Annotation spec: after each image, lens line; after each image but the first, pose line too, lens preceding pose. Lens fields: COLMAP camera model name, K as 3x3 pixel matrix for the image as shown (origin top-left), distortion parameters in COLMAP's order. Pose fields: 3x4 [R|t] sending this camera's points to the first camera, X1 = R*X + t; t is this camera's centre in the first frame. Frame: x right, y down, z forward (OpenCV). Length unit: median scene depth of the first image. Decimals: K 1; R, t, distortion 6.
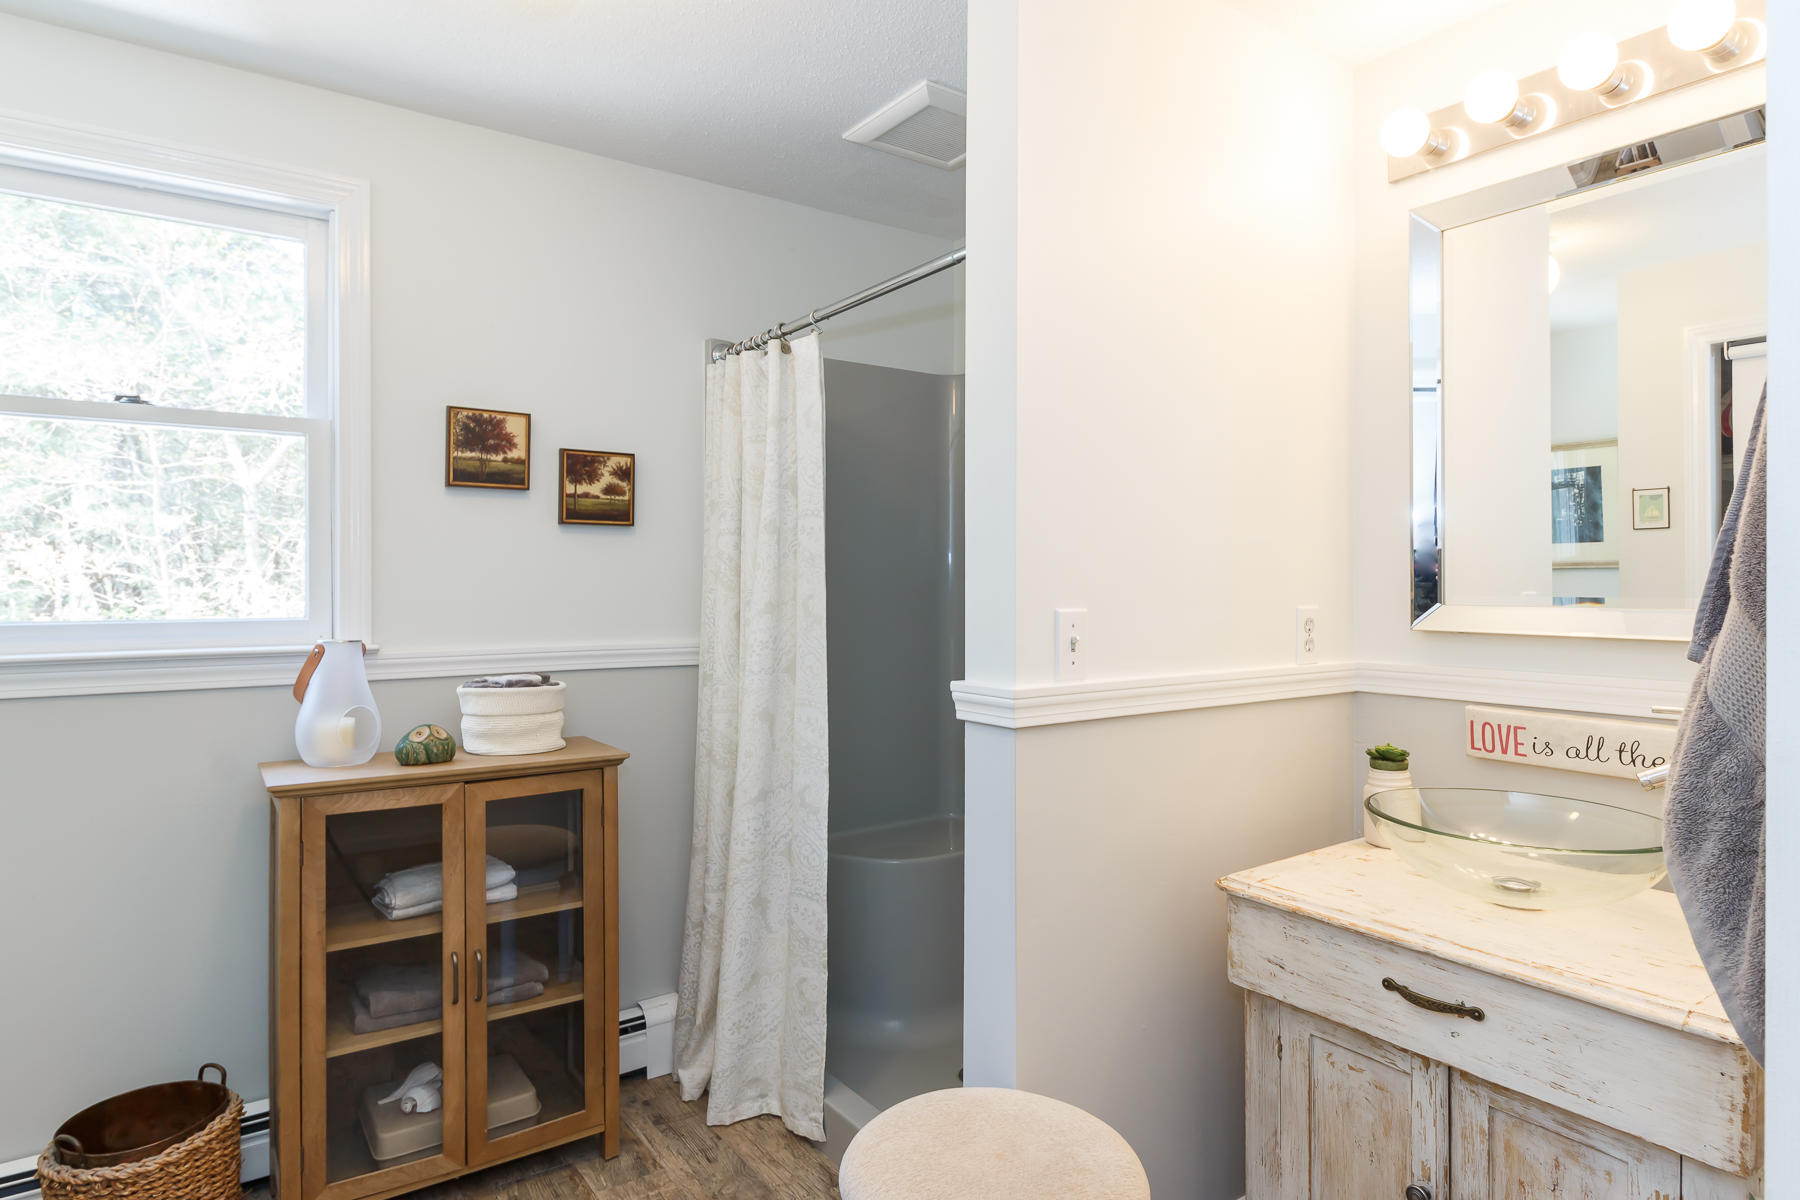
lens RADIAL K [[1029.7, 0, 896.4], [0, 1029.7, 584.4], [0, 0, 1]] dist [0.000889, 0.000588]
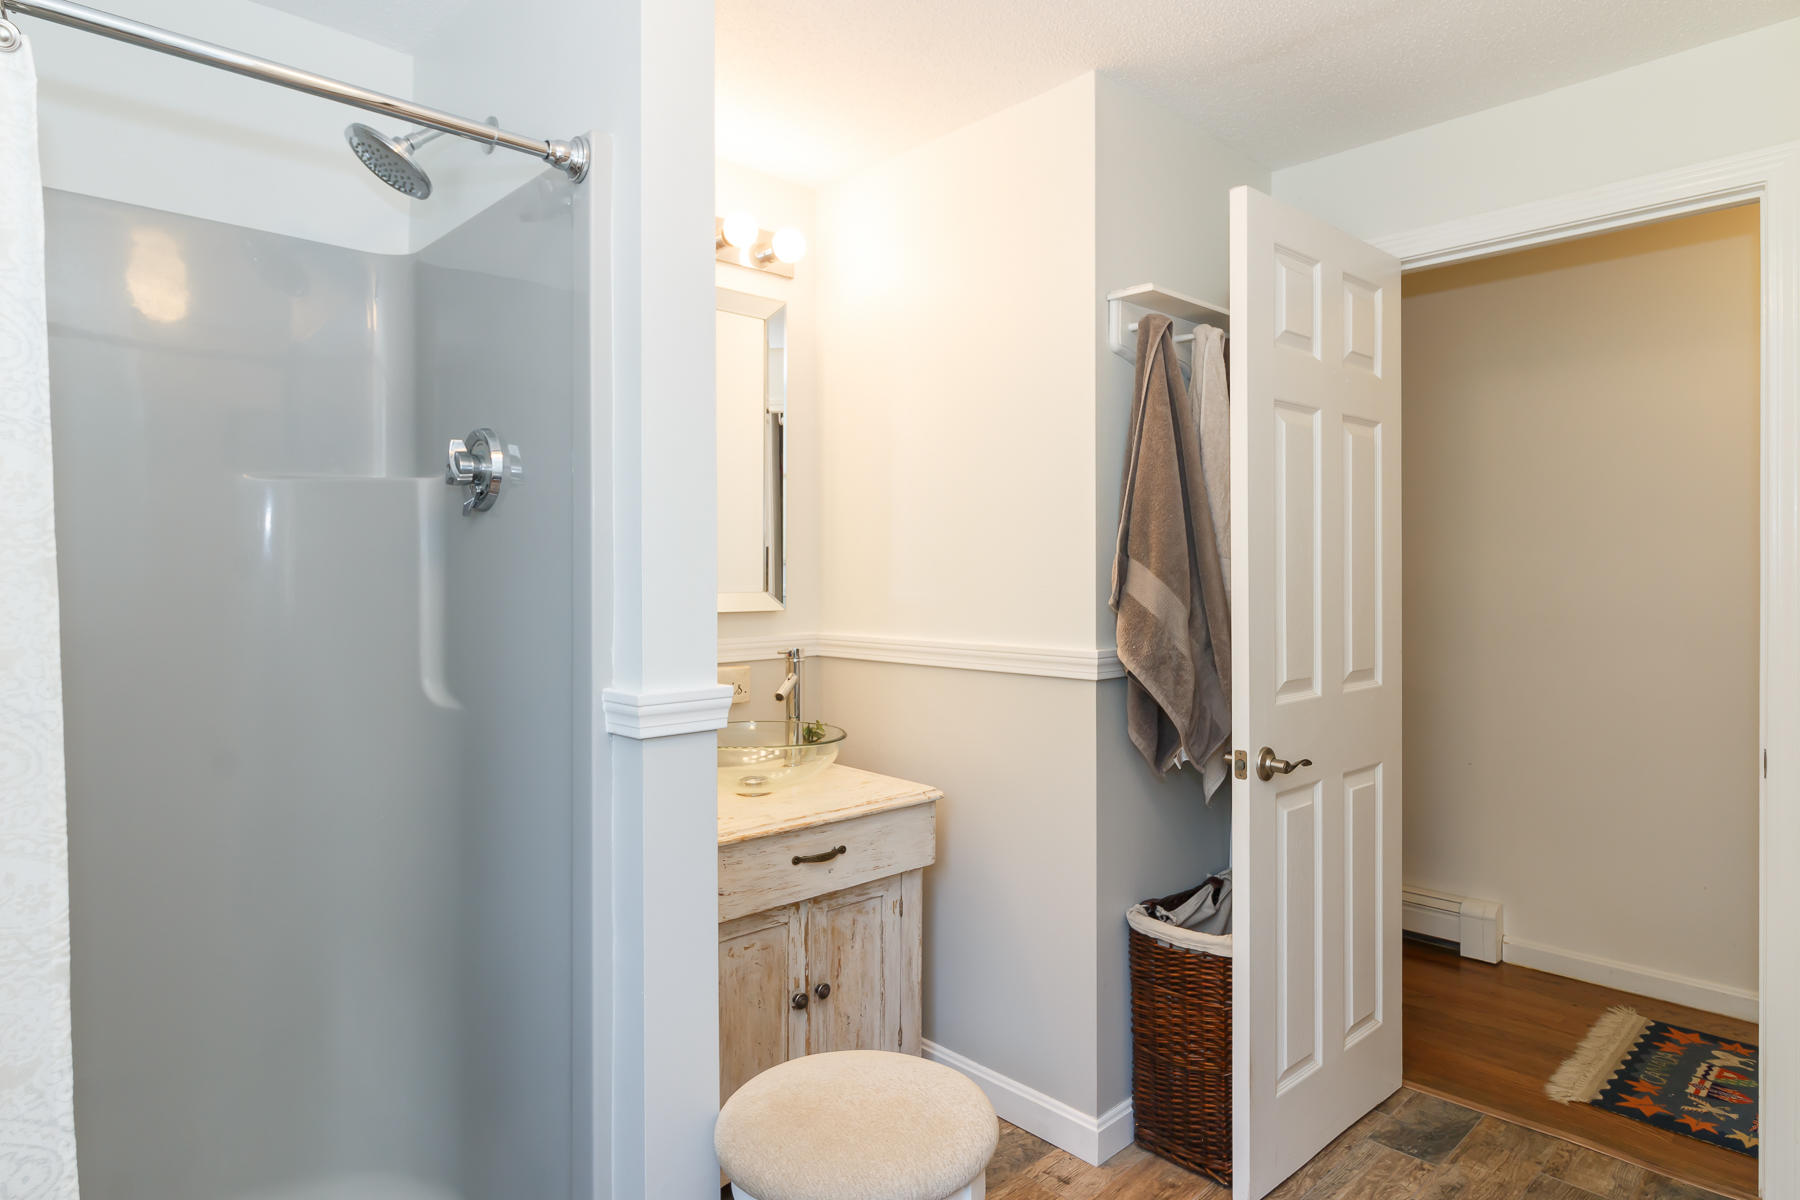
lens RADIAL K [[1029.7, 0, 896.4], [0, 1029.7, 584.4], [0, 0, 1]] dist [0.000889, 0.000588]
pose [[-0.155934, -0.006400, 0.987747, -0.902810], [0.005390, 0.999959, 0.007330, 0.003119], [-0.987753, 0.006467, -0.155893, 1.056142]]
